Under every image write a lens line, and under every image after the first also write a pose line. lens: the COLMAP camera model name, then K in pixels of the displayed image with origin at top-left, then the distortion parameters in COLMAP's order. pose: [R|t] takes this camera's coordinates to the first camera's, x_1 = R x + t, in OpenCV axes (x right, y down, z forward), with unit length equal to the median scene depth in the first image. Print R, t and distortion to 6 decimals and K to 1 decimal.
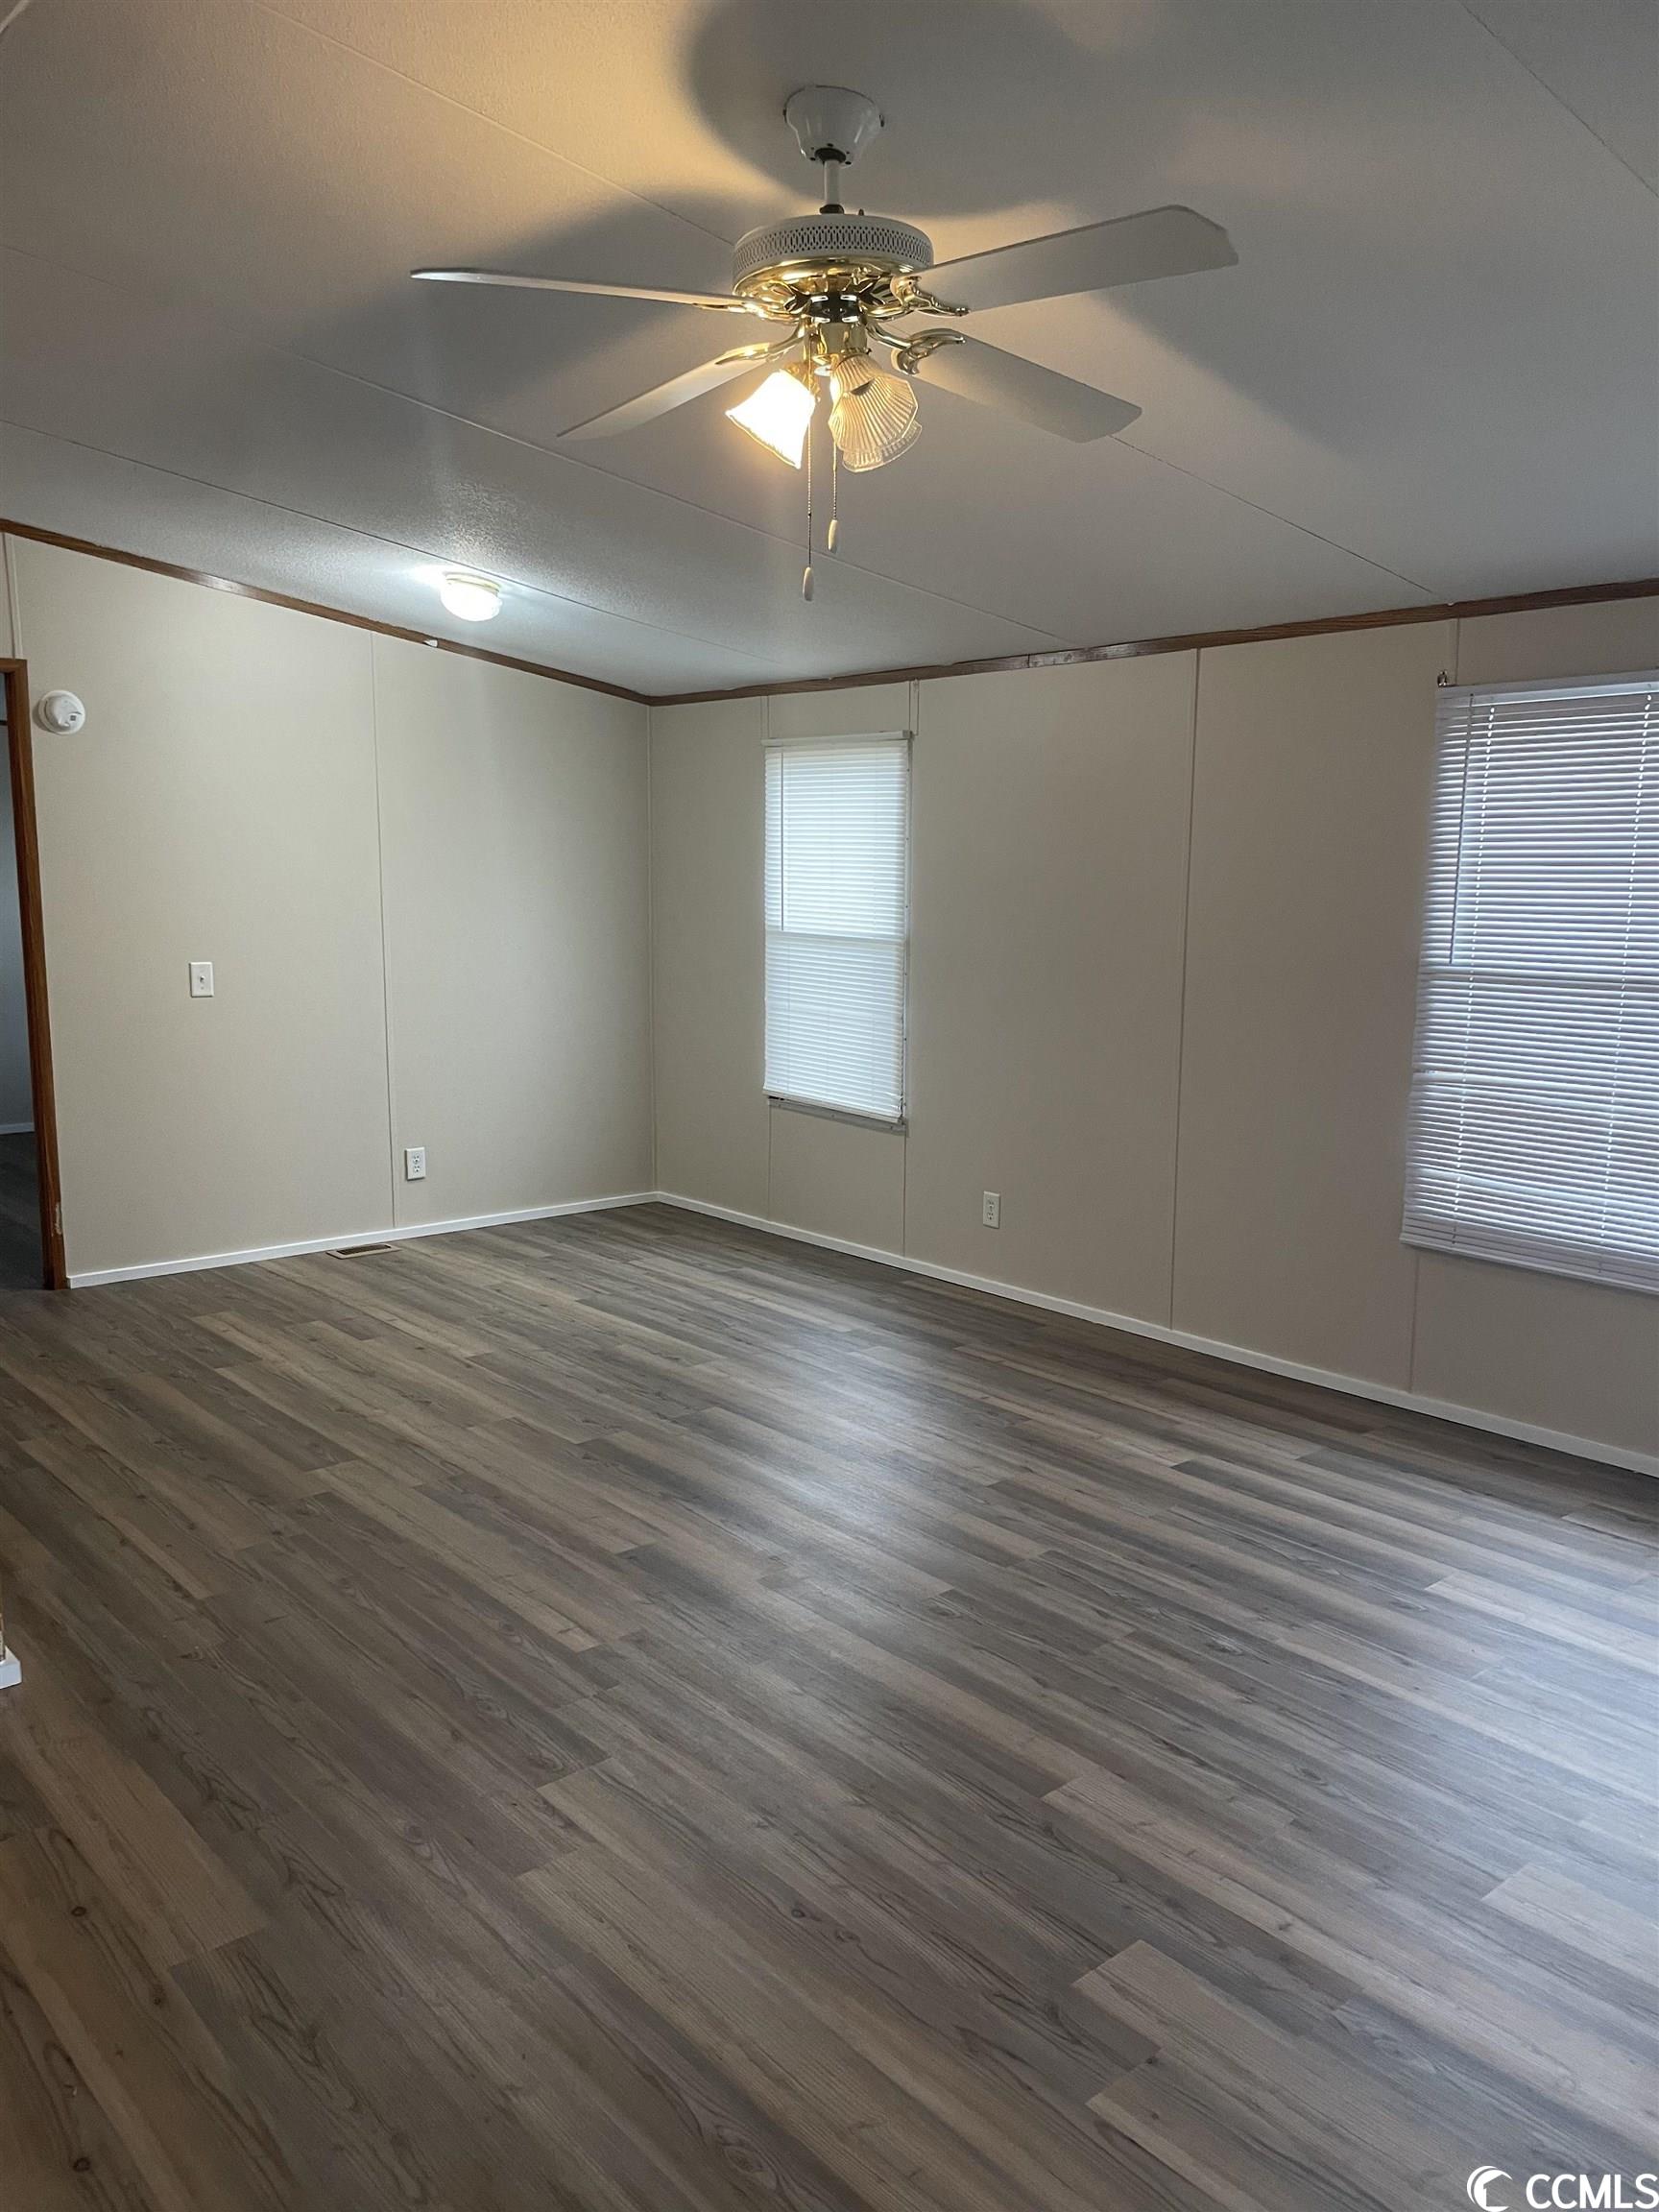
lens RADIAL K [[1664.8, 0, 844.9], [0, 1664.8, 1122.3], [0, 0, 1]] dist [0.072212, -0.060997]
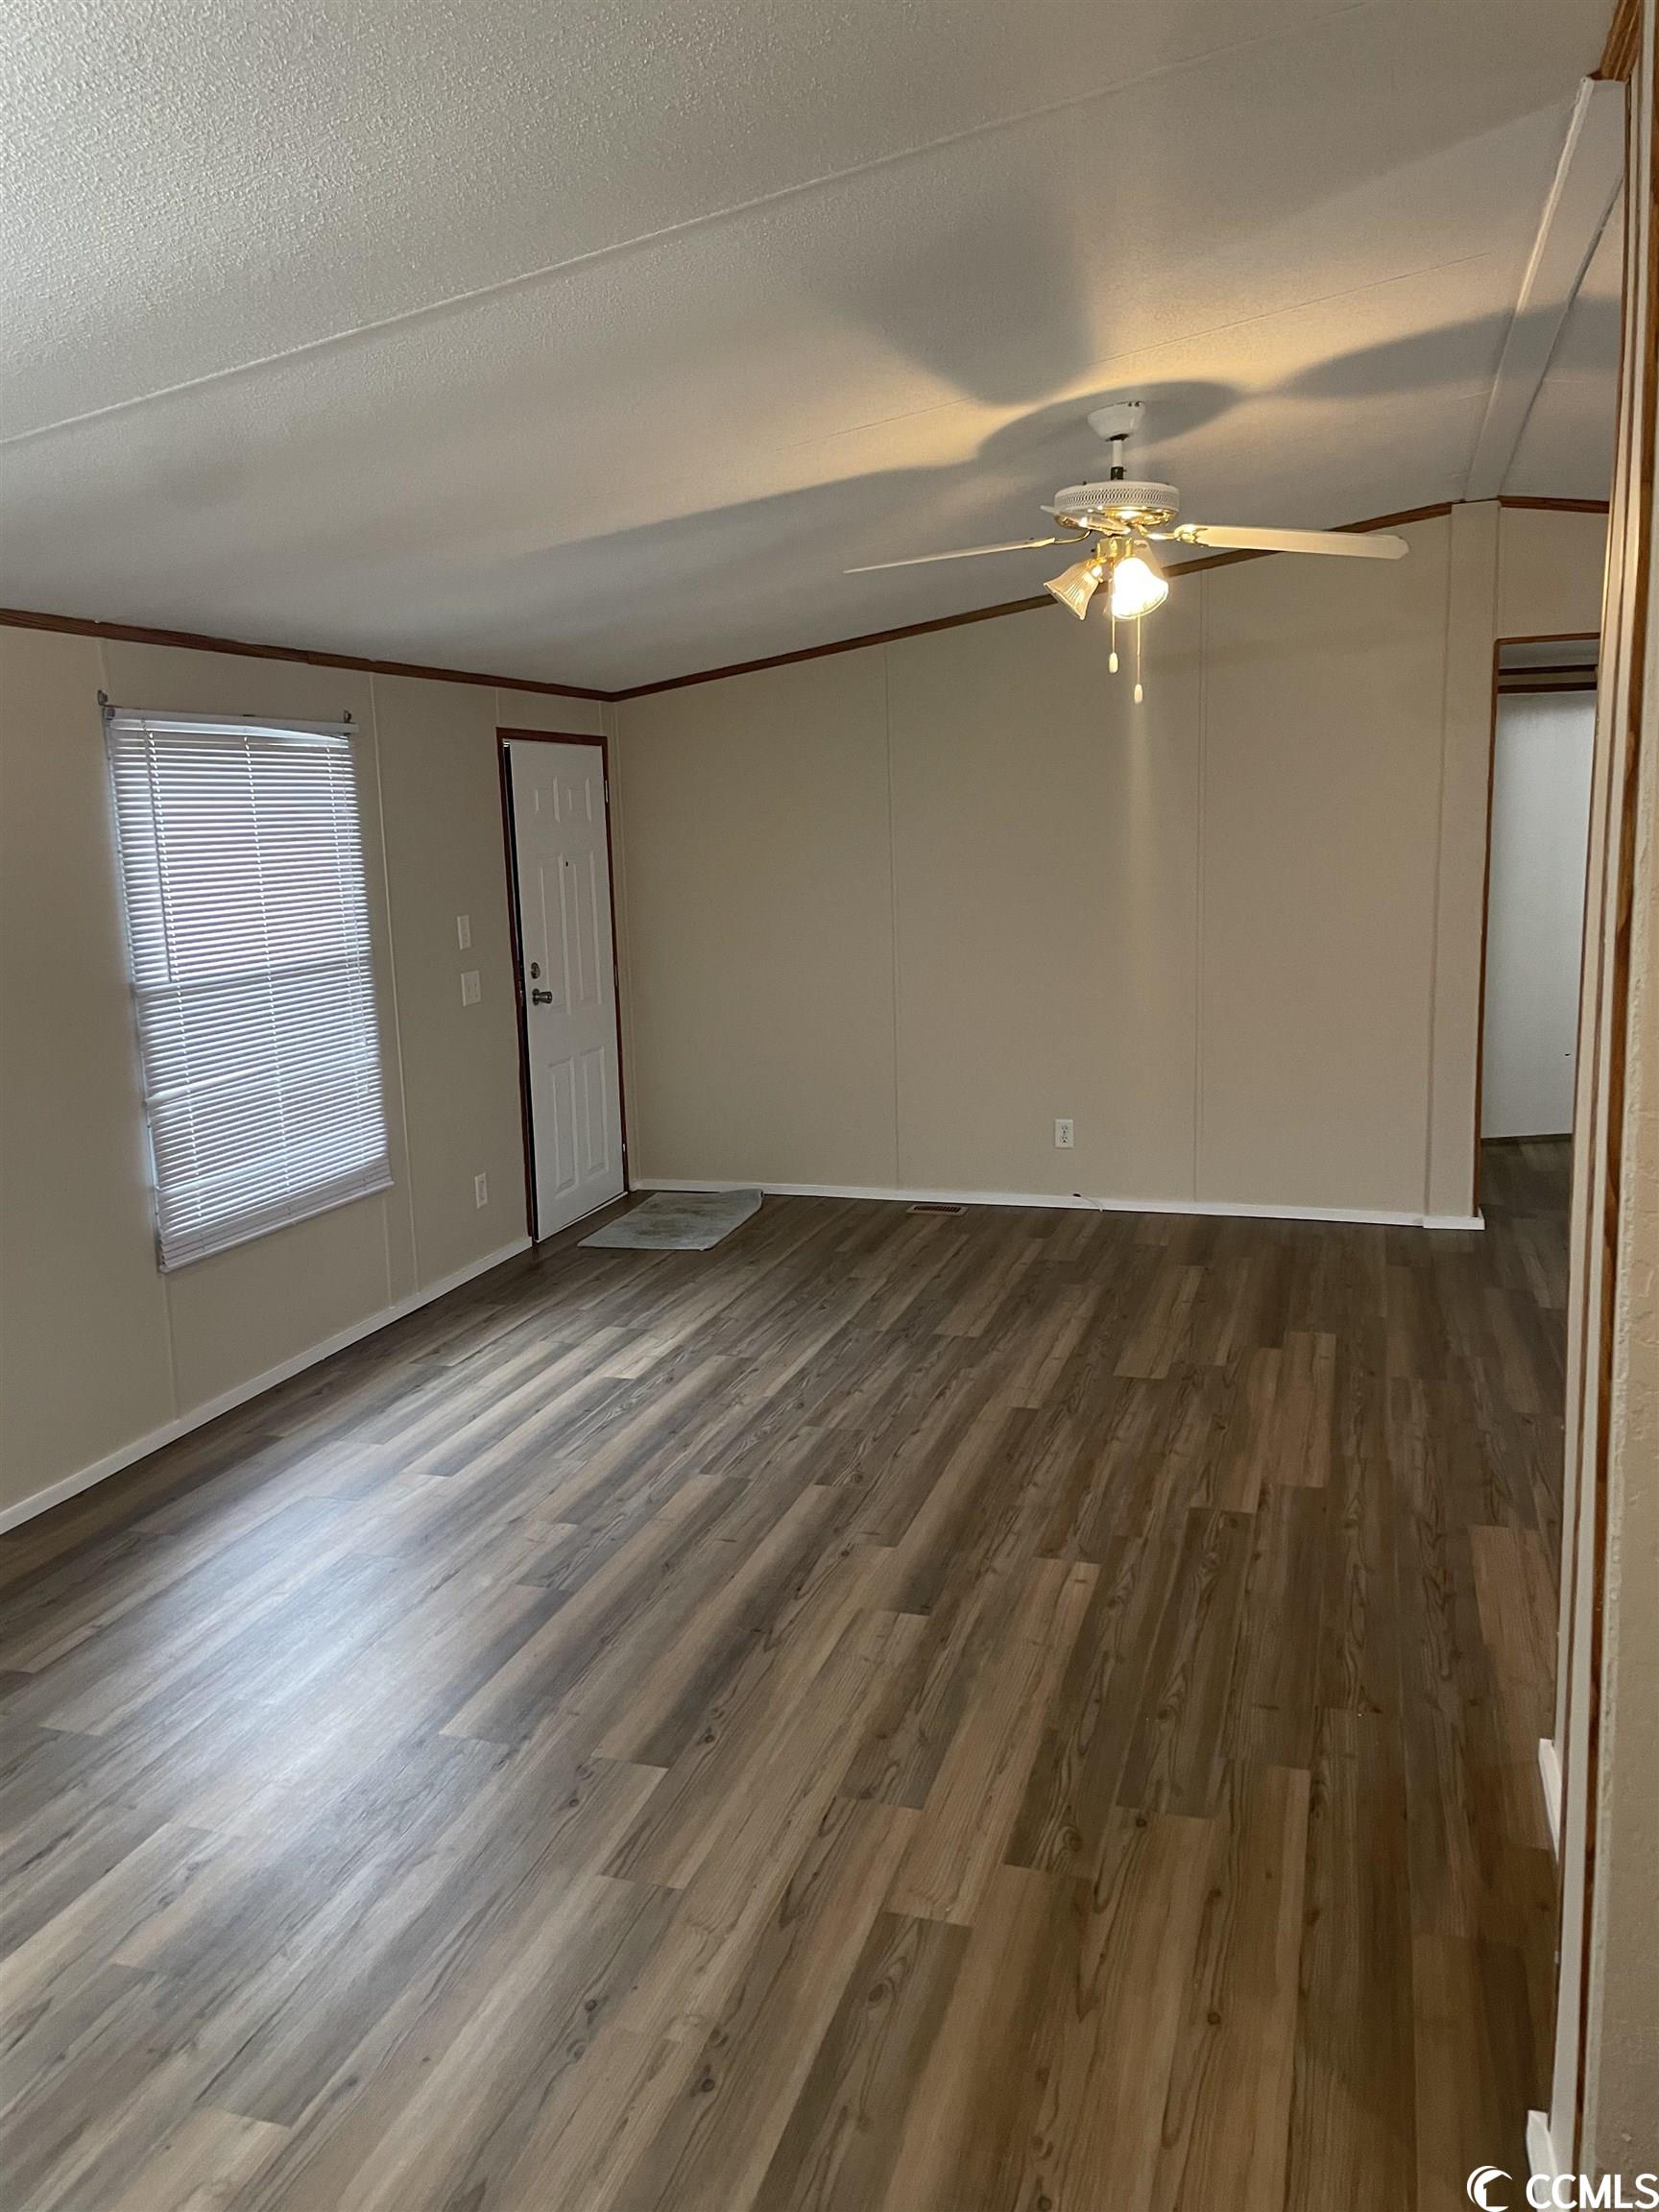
lens RADIAL K [[1664.8, 0, 818.2], [0, 1664.8, 1097.3], [0, 0, 1]] dist [0.072212, -0.060997]
pose [[-0.511378, -0.138705, 0.848088, -0.737226], [0.158825, 0.954632, 0.251898, -0.229813], [-0.844552, 0.263513, -0.466147, 1.204088]]
